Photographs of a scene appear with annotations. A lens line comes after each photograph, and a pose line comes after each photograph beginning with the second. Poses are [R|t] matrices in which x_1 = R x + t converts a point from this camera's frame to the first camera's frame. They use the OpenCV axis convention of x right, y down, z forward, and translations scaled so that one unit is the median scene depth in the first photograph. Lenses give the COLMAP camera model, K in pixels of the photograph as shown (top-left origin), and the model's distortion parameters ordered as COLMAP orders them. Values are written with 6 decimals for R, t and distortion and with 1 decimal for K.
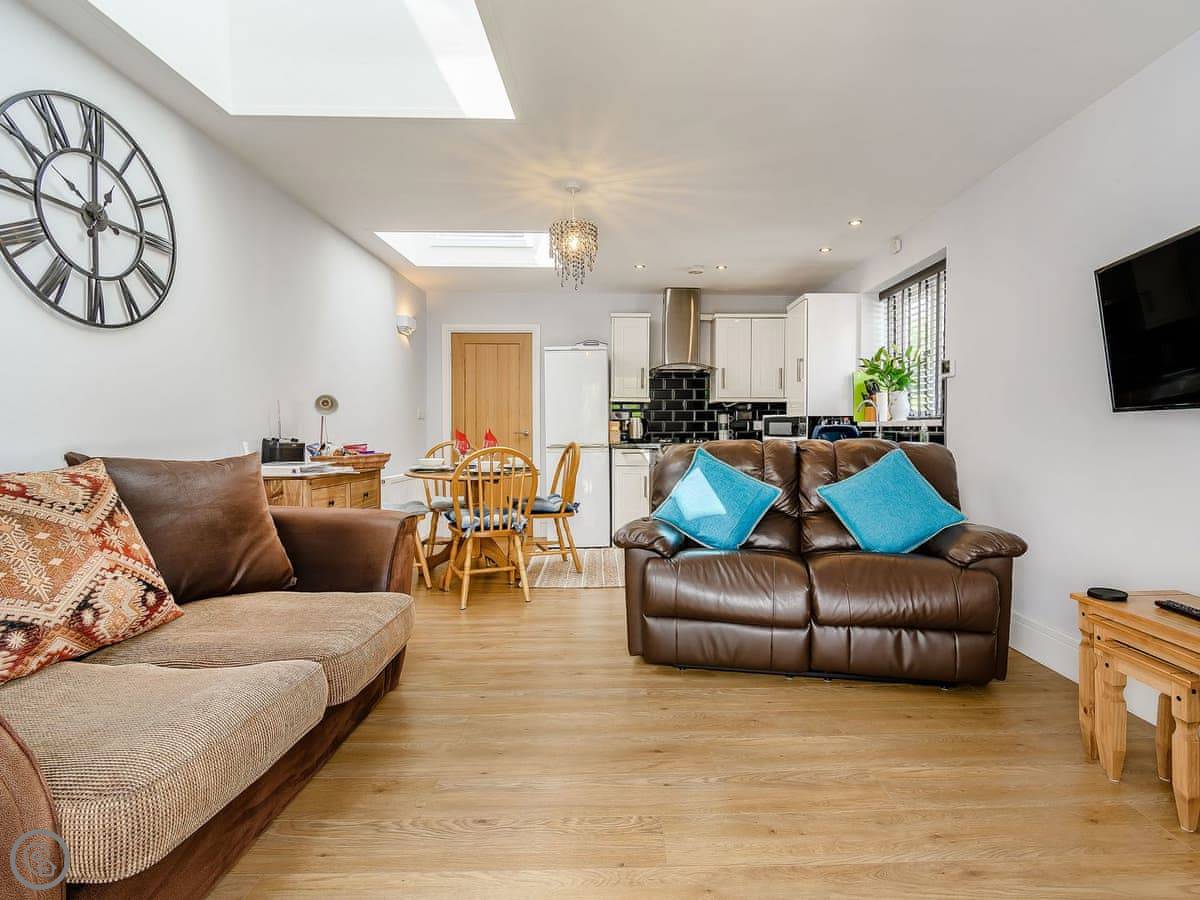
lens RADIAL K [[805.2, 0, 563.6], [0, 805.2, 444.7], [0, 0, 1]] dist [-0.001571, 0.000984]
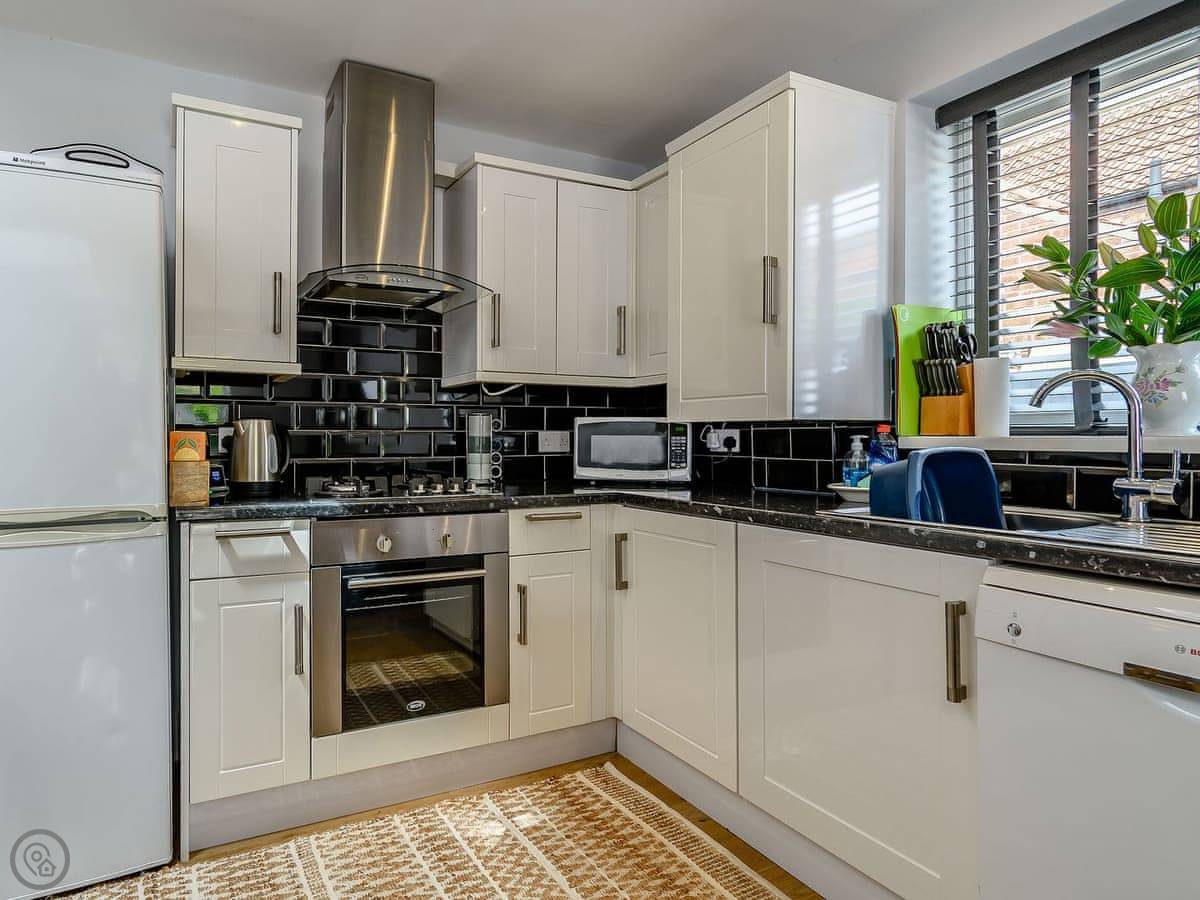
lens RADIAL K [[805.2, 0, 563.6], [0, 805.2, 444.7], [0, 0, 1]] dist [-0.001571, 0.000984]
pose [[0.868570, -0.003046, 0.495558, 0.034459], [0.005022, 0.999984, -0.002656, -0.021785], [-0.495542, 0.004796, 0.868571, 0.646020]]
